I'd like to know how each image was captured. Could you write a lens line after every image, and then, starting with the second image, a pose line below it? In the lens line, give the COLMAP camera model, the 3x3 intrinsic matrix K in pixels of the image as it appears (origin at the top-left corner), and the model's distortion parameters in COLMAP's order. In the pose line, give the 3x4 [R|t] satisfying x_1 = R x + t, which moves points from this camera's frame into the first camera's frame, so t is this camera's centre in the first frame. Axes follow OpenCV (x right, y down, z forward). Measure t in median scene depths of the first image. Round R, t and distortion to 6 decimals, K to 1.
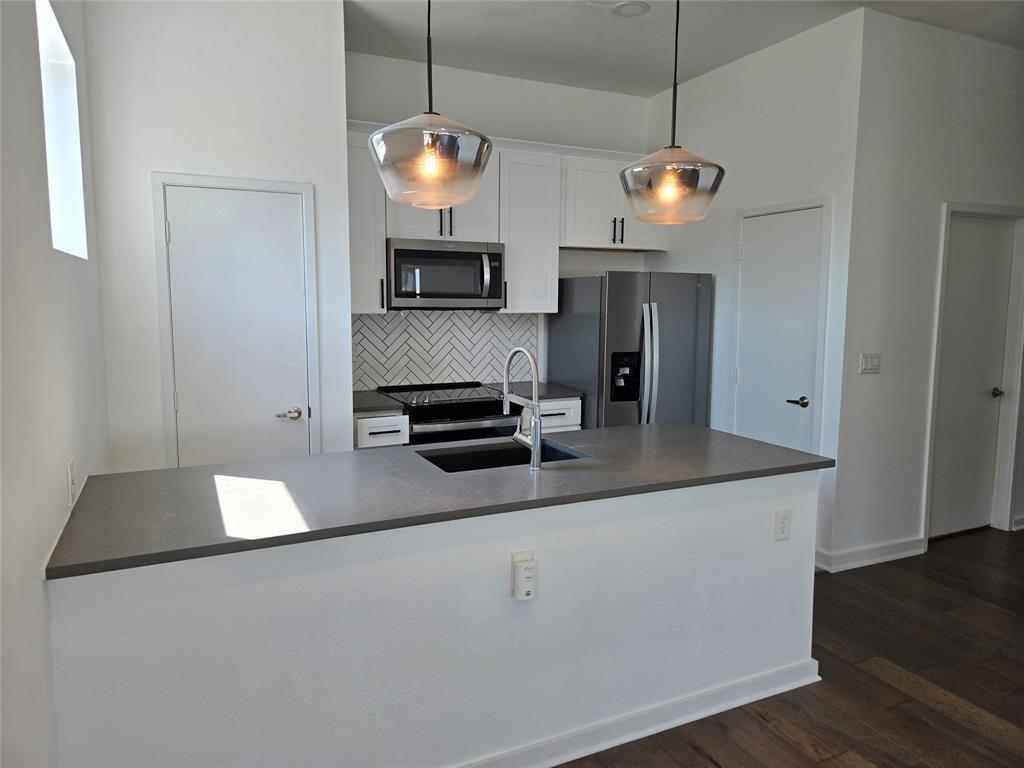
lens RADIAL K [[683.4, 0, 500.3], [0, 683.4, 368.4], [0, 0, 1]] dist [0.053499, -0.039849]
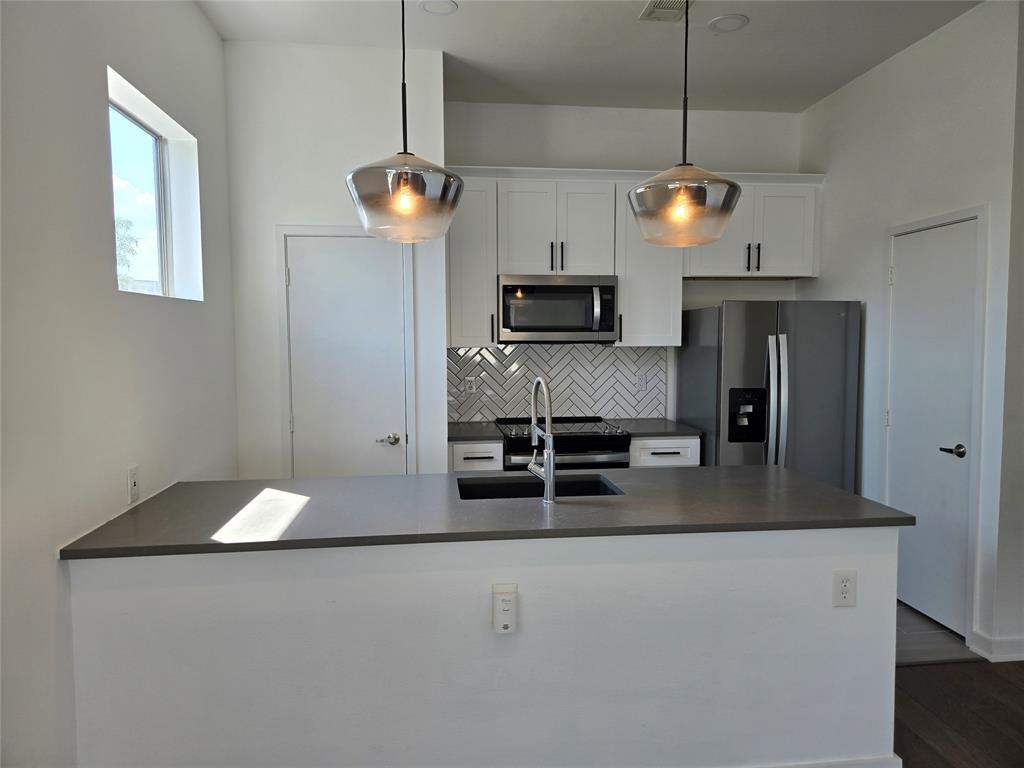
lens RADIAL K [[683.4, 0, 512.7], [0, 683.4, 380.0], [0, 0, 1]] dist [0.053499, -0.039849]
pose [[0.949326, 0.011318, -0.314089, 0.178530], [-0.023462, 0.999115, -0.034911, 0.004765], [0.313416, 0.040511, 0.948751, 0.028711]]
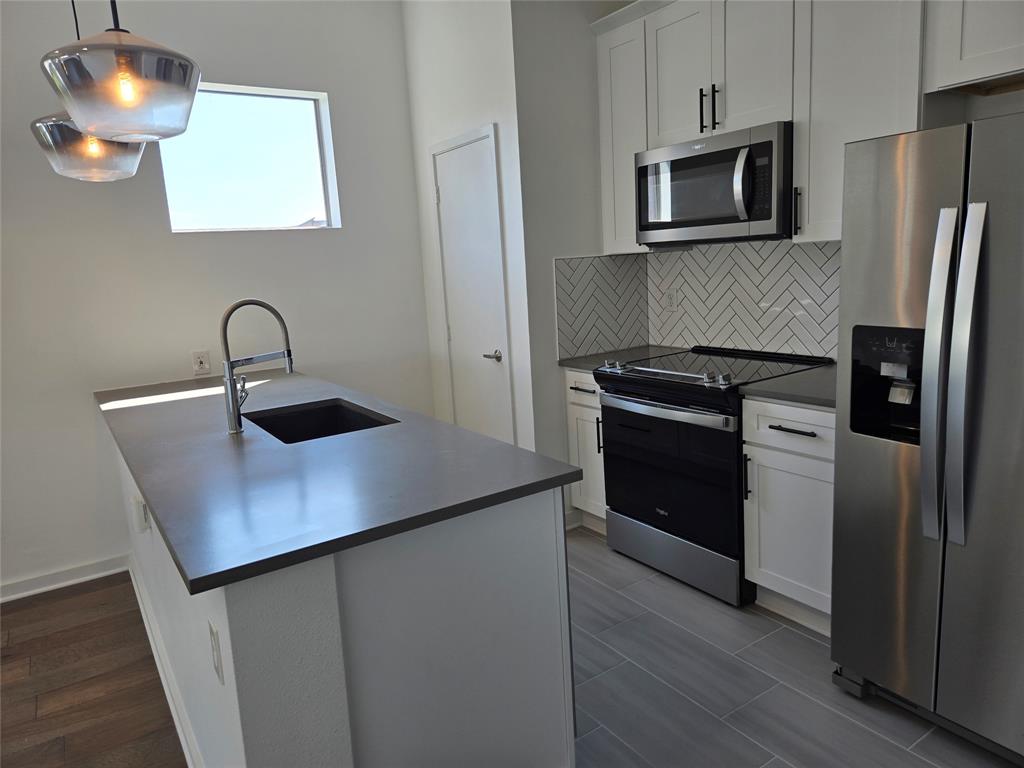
lens RADIAL K [[683.4, 0, 513.7], [0, 683.4, 373.3], [0, 0, 1]] dist [0.053499, -0.039849]
pose [[0.156588, 0.150036, -0.976202, 0.589185], [-0.042898, 0.988495, 0.145044, -0.049068], [0.986732, 0.019165, 0.161222, 0.711497]]
